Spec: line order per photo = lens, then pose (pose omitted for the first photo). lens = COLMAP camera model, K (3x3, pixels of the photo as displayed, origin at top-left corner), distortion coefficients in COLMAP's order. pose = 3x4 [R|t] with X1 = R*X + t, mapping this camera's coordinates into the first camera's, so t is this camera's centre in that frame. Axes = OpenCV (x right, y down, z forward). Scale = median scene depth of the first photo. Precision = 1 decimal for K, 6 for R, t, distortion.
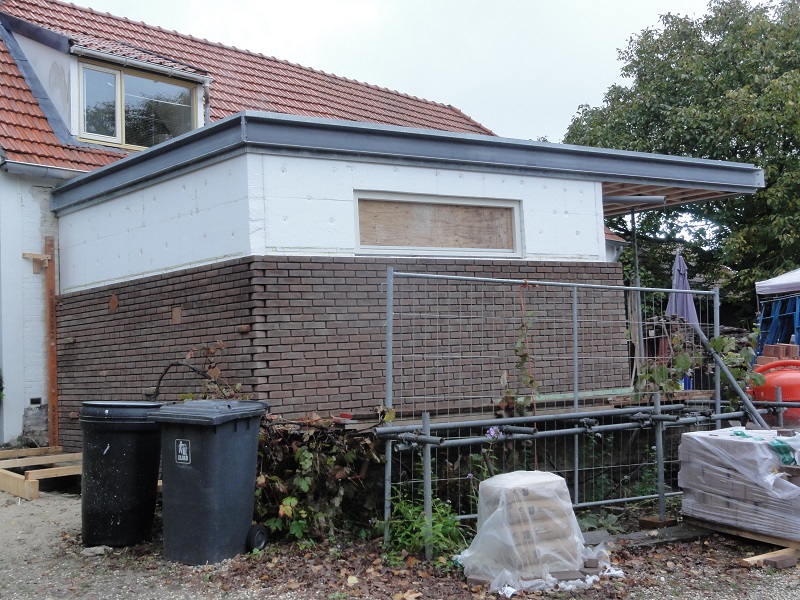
lens RADIAL K [[831.8, 0, 400.7], [0, 831.8, 299.9], [0, 0, 1]] dist [-0.014493, 0.000000]
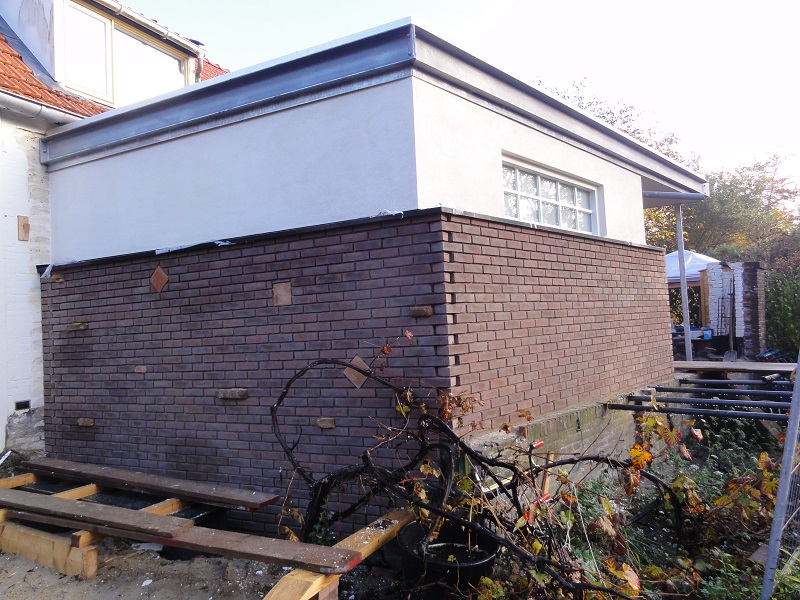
lens RADIAL K [[567.5, 0, 399.3], [0, 567.5, 302.0], [0, 0, 1]] dist [0.004596, -0.013273]
pose [[0.953059, 0.010089, 0.302618, -0.281033], [-0.013371, 0.999872, 0.008776, 0.017377], [-0.302490, -0.012411, 0.953072, 0.412076]]
